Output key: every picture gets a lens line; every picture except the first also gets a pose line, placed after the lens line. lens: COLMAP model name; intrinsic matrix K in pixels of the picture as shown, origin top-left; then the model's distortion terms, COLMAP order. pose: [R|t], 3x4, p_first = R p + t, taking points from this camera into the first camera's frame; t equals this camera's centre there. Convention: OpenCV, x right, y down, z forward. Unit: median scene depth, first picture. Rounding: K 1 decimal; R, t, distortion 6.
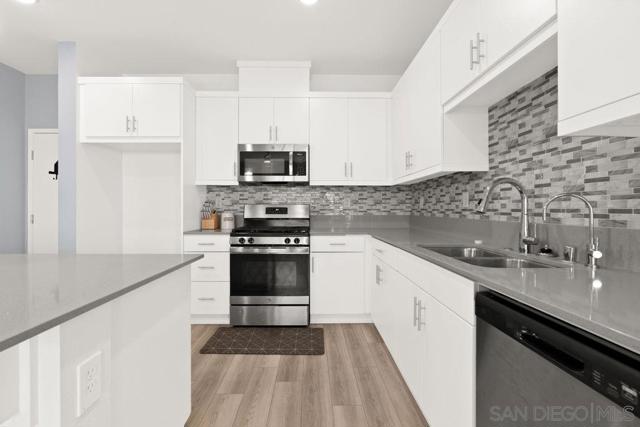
lens RADIAL K [[290.6, 0, 313.0], [0, 290.6, 209.2], [0, 0, 1]] dist [-0.012388, 0.004960]
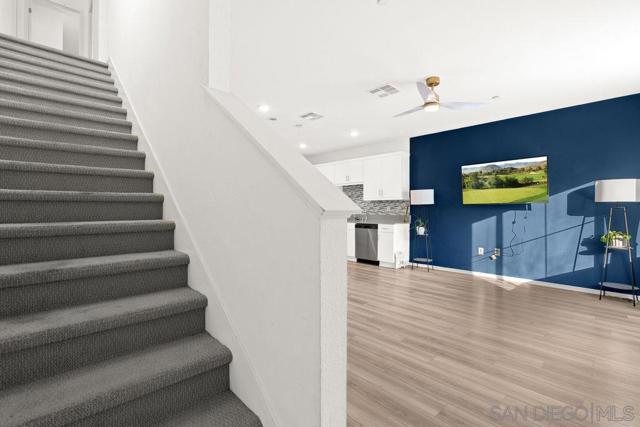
lens RADIAL K [[290.6, 0, 316.5], [0, 290.6, 209.7], [0, 0, 1]] dist [-0.012388, 0.004960]
pose [[0.733986, 0.002729, 0.679160, -1.800358], [-0.004715, 0.999988, 0.001077, -0.017419], [-0.679149, -0.003992, 0.733990, -1.274258]]
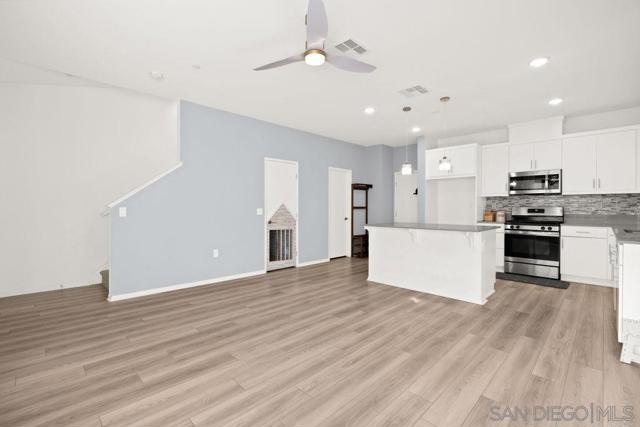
lens RADIAL K [[290.6, 0, 312.6], [0, 290.6, 210.0], [0, 0, 1]] dist [-0.012388, 0.004960]
pose [[0.698788, 0.005473, -0.715308, 0.202720], [-0.001481, 0.999980, 0.006204, -0.009804], [0.715327, -0.003276, 0.698782, -1.309353]]
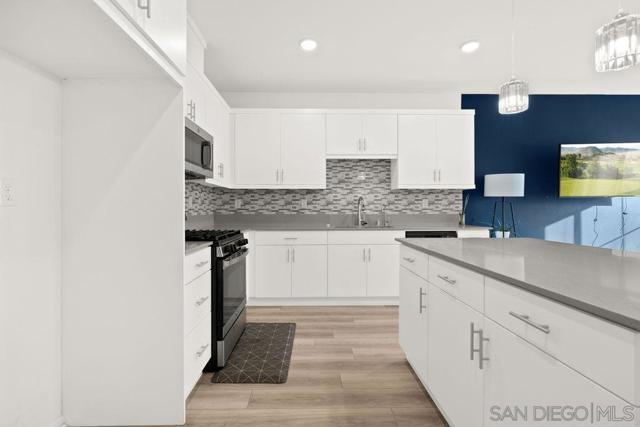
lens RADIAL K [[290.6, 0, 315.6], [0, 290.6, 211.4], [0, 0, 1]] dist [-0.012388, 0.004960]
pose [[-0.011712, -0.009702, 0.999884, -1.111608], [0.002813, 0.999949, 0.009736, -0.002313], [-0.999927, 0.002927, -0.011684, 0.838288]]
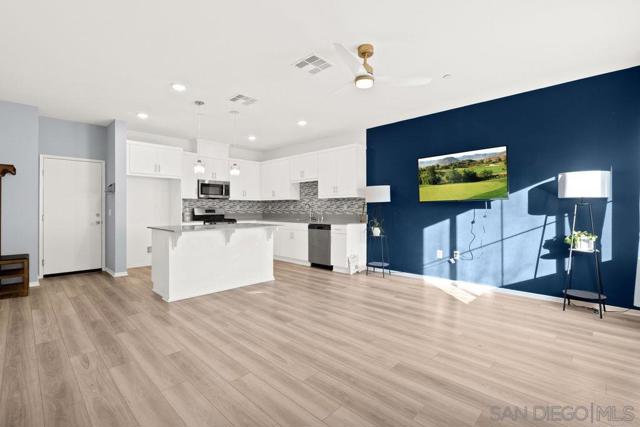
lens RADIAL K [[290.6, 0, 316.6], [0, 290.6, 210.3], [0, 0, 1]] dist [-0.012388, 0.004960]
pose [[0.700169, -0.001923, 0.713974, -1.404153], [-0.000436, 0.999995, 0.003121, -0.010298], [-0.713977, -0.002496, 0.700165, -1.291541]]
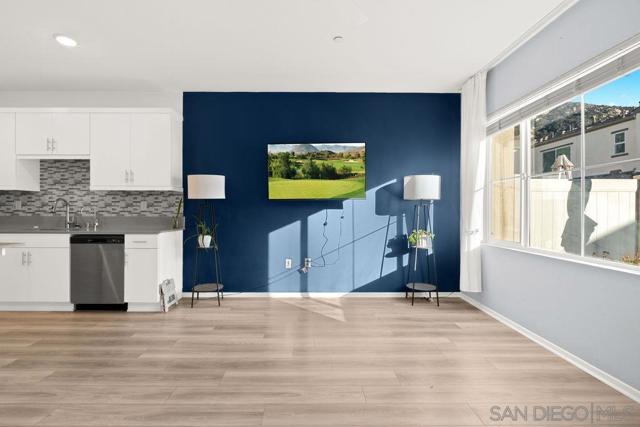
lens RADIAL K [[290.6, 0, 313.5], [0, 290.6, 210.3], [0, 0, 1]] dist [-0.012388, 0.004960]
pose [[-0.000613, -0.000657, 1.000000, -1.066026], [-0.003411, 0.999994, 0.000655, -0.007491], [-0.999994, -0.003411, -0.000615, -0.684505]]
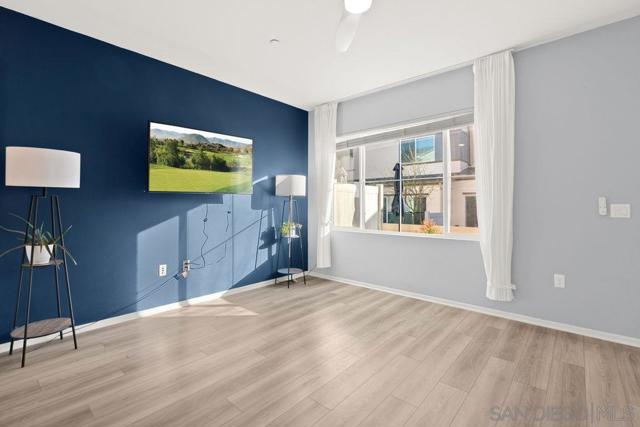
lens RADIAL K [[290.6, 0, 313.8], [0, 290.6, 205.4], [0, 0, 1]] dist [-0.012388, 0.004960]
pose [[-0.734798, -0.002115, 0.678283, -0.860206], [-0.003191, 0.999995, -0.000338, -0.007455], [-0.678279, -0.002413, -0.734801, -0.066729]]
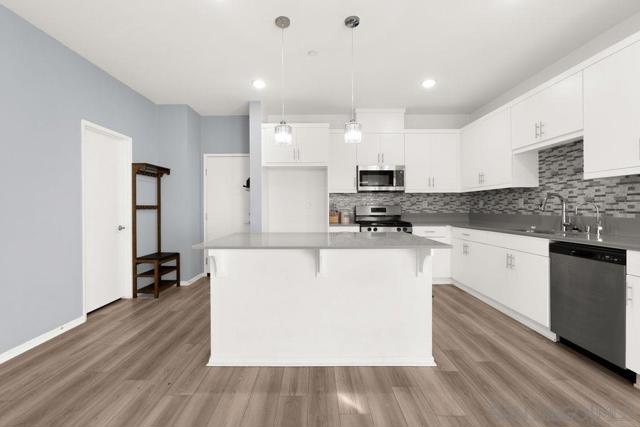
lens RADIAL K [[290.6, 0, 312.7], [0, 290.6, 209.4], [0, 0, 1]] dist [-0.012388, 0.004960]
pose [[0.999903, -0.003854, -0.013416, -0.569328], [0.003903, 0.999986, 0.003674, -0.006135], [0.013402, -0.003726, 0.999903, -0.593492]]
